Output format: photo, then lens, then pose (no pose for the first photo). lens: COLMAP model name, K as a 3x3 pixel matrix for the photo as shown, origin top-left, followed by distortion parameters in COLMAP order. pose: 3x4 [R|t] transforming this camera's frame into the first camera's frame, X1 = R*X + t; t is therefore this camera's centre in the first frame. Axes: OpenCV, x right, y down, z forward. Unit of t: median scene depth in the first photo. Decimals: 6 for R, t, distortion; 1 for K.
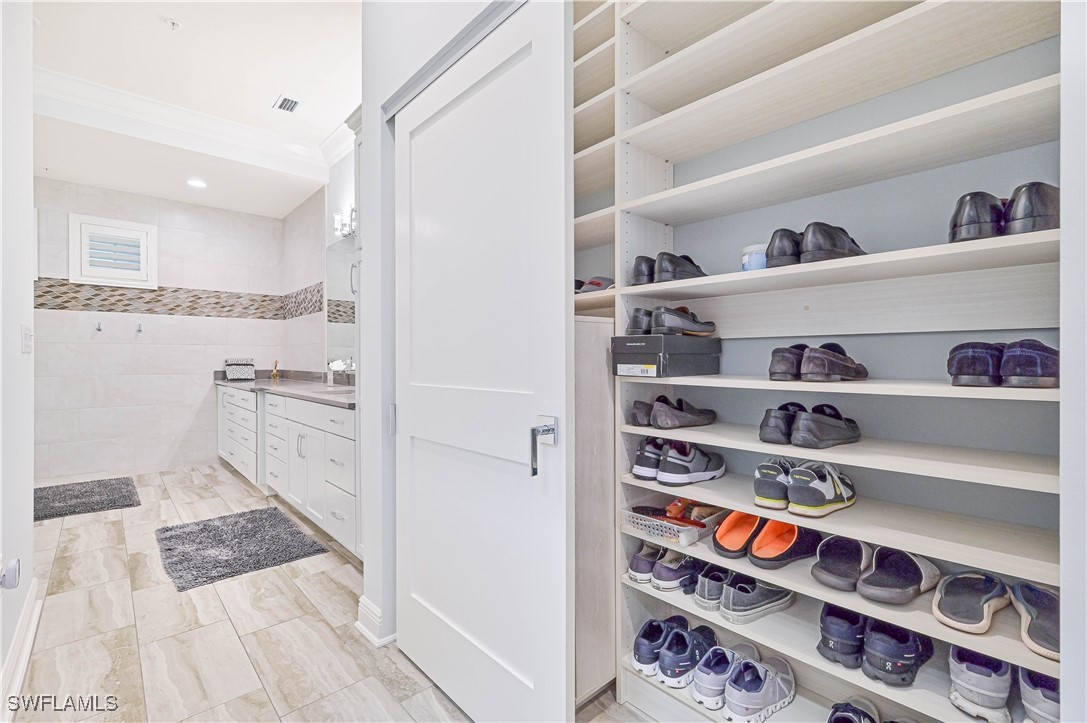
lens RADIAL K [[479.7, 0, 545.2], [0, 479.7, 362.3], [0, 0, 1]] dist [0.000462, -0.000183]
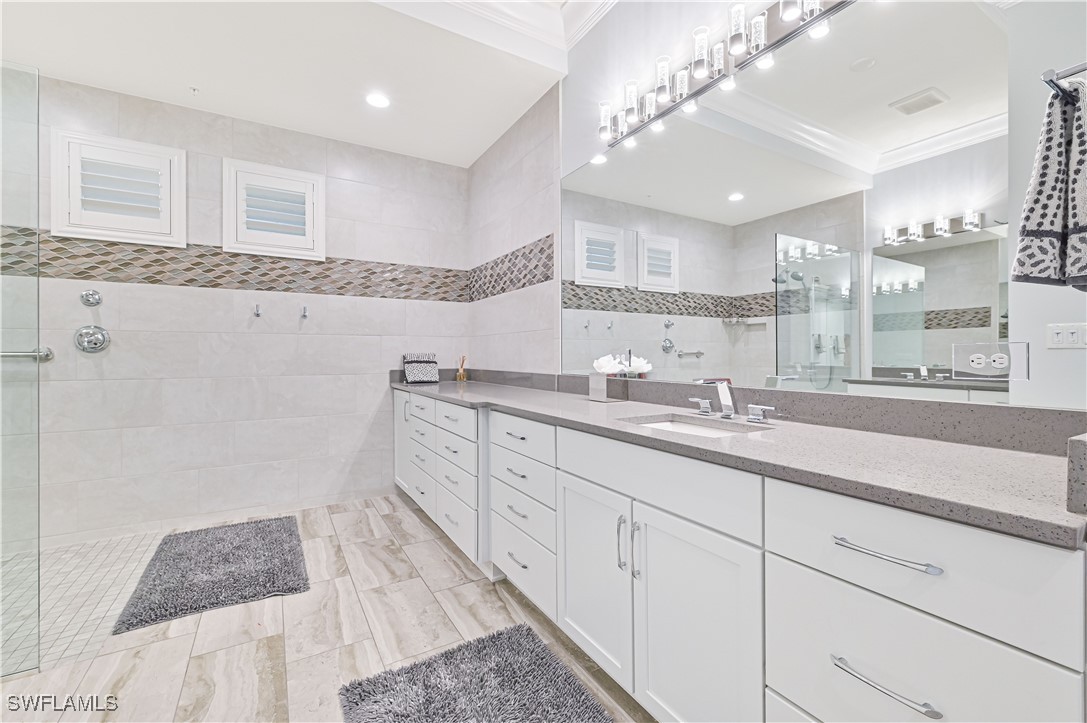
lens RADIAL K [[454.8, 0, 542.7], [0, 454.8, 358.1], [0, 0, 1]] dist [-0.001897, 0.000588]
pose [[0.978675, 0.000332, -0.205417, -0.339803], [-0.000517, 1.000000, -0.000848, -0.000499], [0.205416, 0.000937, 0.978674, 0.386936]]
